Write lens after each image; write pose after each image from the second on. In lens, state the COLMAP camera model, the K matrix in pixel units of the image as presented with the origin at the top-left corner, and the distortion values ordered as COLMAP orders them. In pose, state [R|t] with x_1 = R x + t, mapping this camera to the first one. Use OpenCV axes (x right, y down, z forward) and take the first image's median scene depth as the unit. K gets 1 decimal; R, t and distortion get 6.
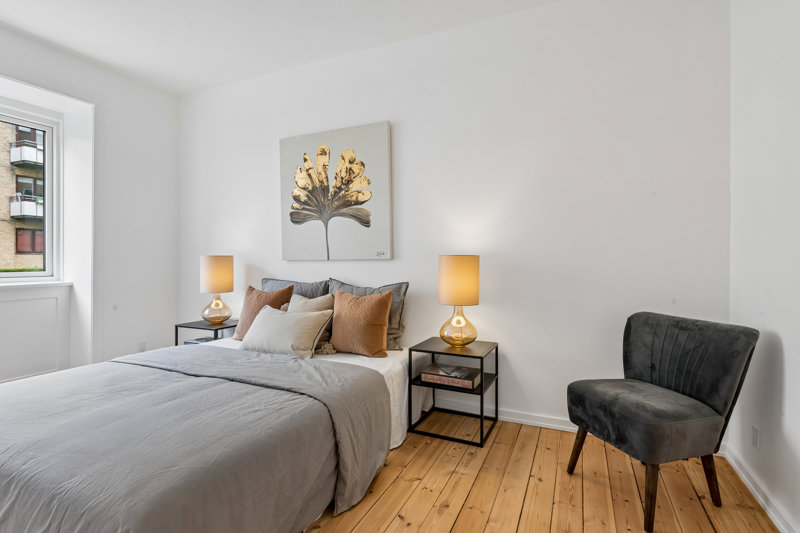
lens RADIAL K [[394.4, 0, 404.7], [0, 394.4, 259.7], [0, 0, 1]] dist [0.004156, -0.001191]
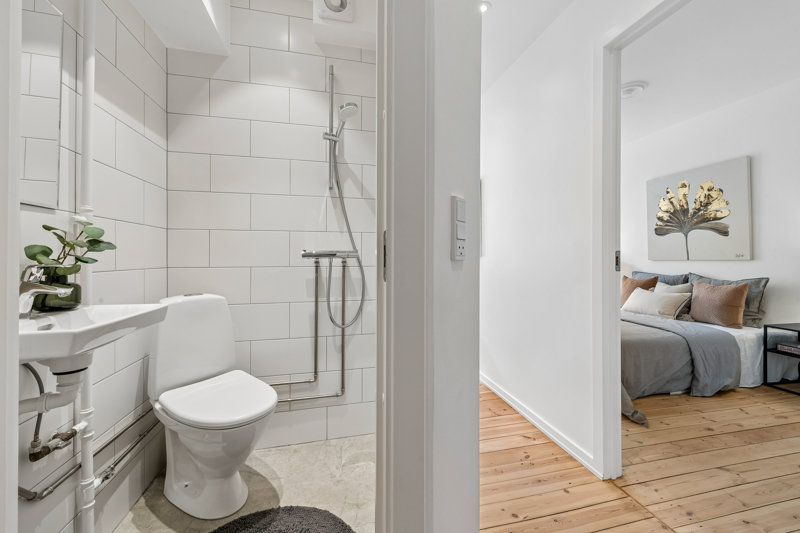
lens RADIAL K [[317.9, 0, 400.9], [0, 317.9, 257.3], [0, 0, 1]] dist [-0.001241, -0.000531]
pose [[0.596700, 0.001308, -0.802464, 0.115496], [-0.002430, 0.999997, -0.000177, -0.006600], [0.802461, 0.002055, 0.596701, -0.554217]]
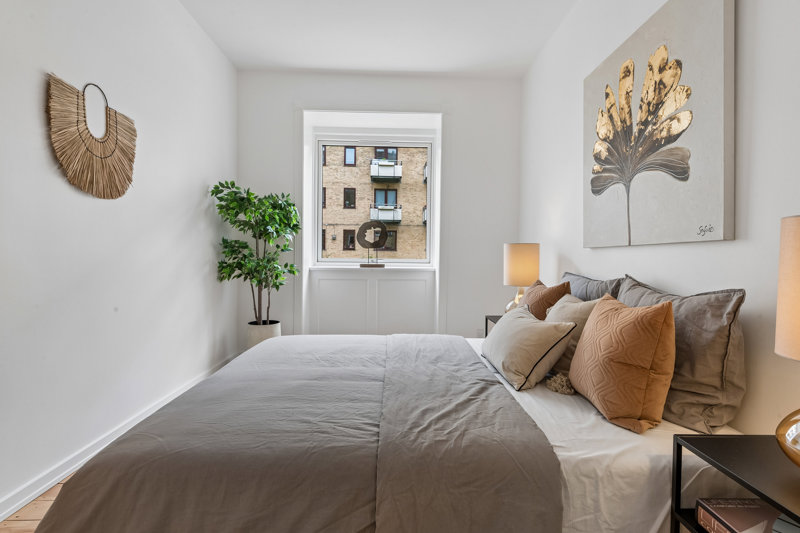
lens RADIAL K [[394.4, 0, 404.1], [0, 394.4, 265.5], [0, 0, 1]] dist [0.004156, -0.001191]
pose [[0.436043, 0.027506, -0.899505, 0.221393], [-0.013174, 0.999621, 0.024182, 0.023153], [0.899829, 0.001306, 0.436240, 0.434489]]
